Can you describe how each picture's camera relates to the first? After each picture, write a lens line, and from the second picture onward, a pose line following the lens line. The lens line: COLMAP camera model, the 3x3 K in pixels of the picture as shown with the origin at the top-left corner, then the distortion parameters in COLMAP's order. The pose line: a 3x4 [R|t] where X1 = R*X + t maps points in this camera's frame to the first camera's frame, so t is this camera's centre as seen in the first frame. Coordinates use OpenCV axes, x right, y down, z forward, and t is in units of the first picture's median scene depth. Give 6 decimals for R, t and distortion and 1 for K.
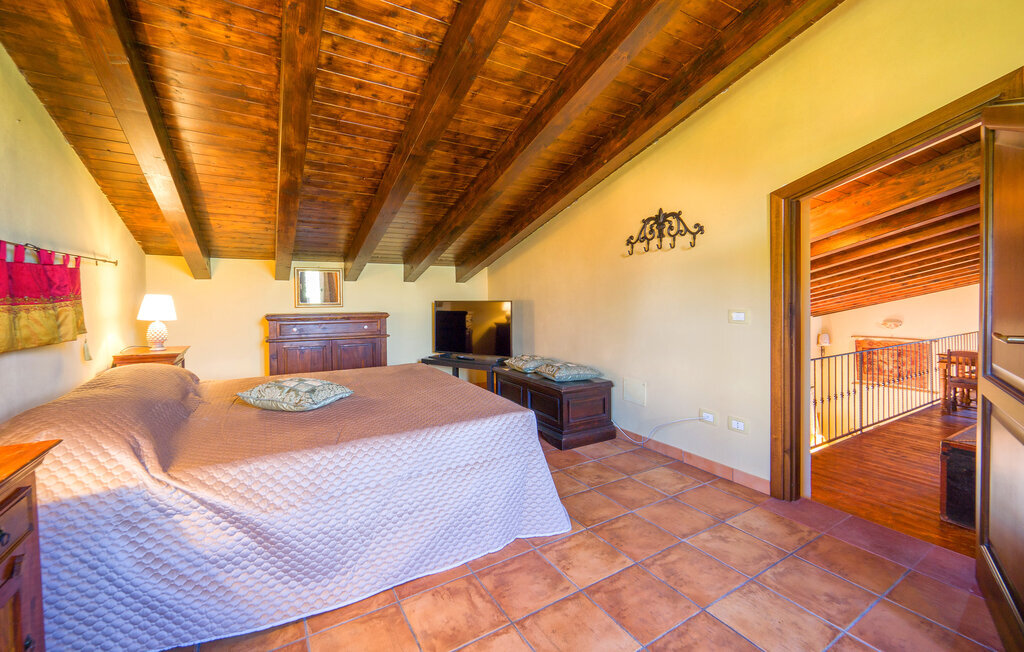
lens RADIAL K [[416.4, 0, 509.3], [0, 416.4, 307.1], [0, 0, 1]] dist [-0.000075, -0.000026]
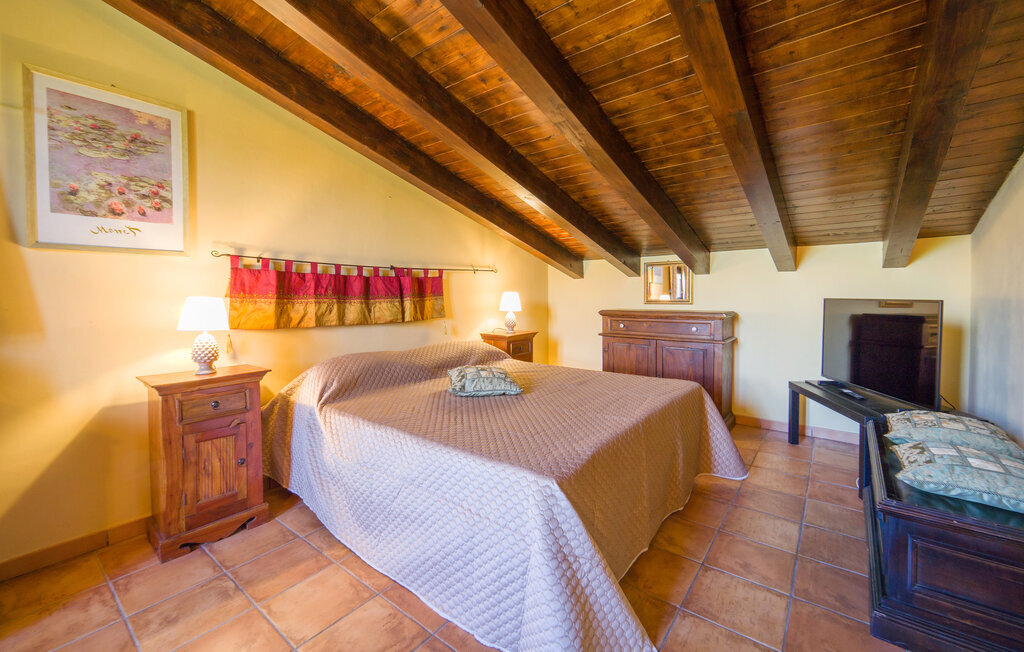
lens RADIAL K [[416.4, 0, 509.3], [0, 416.4, 307.1], [0, 0, 1]] dist [-0.000075, -0.000026]
pose [[0.349335, 0.030892, -0.936488, 0.334195], [-0.017388, 0.999498, 0.026485, -0.013579], [0.936836, 0.007031, 0.349697, 0.399804]]
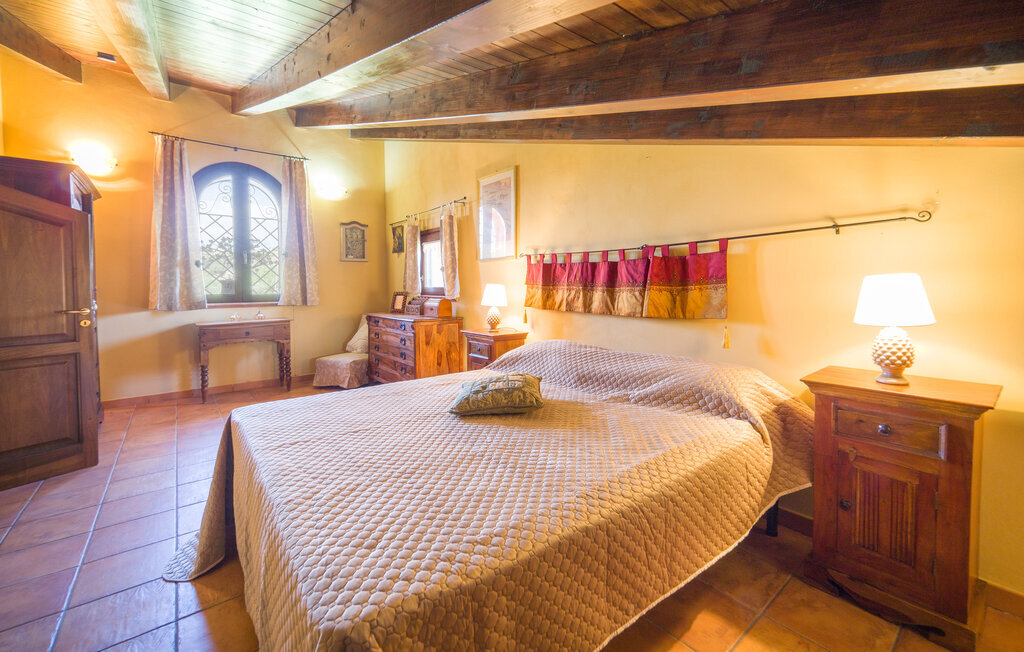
lens RADIAL K [[416.4, 0, 509.3], [0, 416.4, 307.1], [0, 0, 1]] dist [-0.000075, -0.000026]
pose [[-0.992456, 0.012799, -0.121934, -0.246039], [0.003791, 0.997264, 0.073826, -0.022033], [0.122545, 0.072807, -0.989789, 1.110609]]
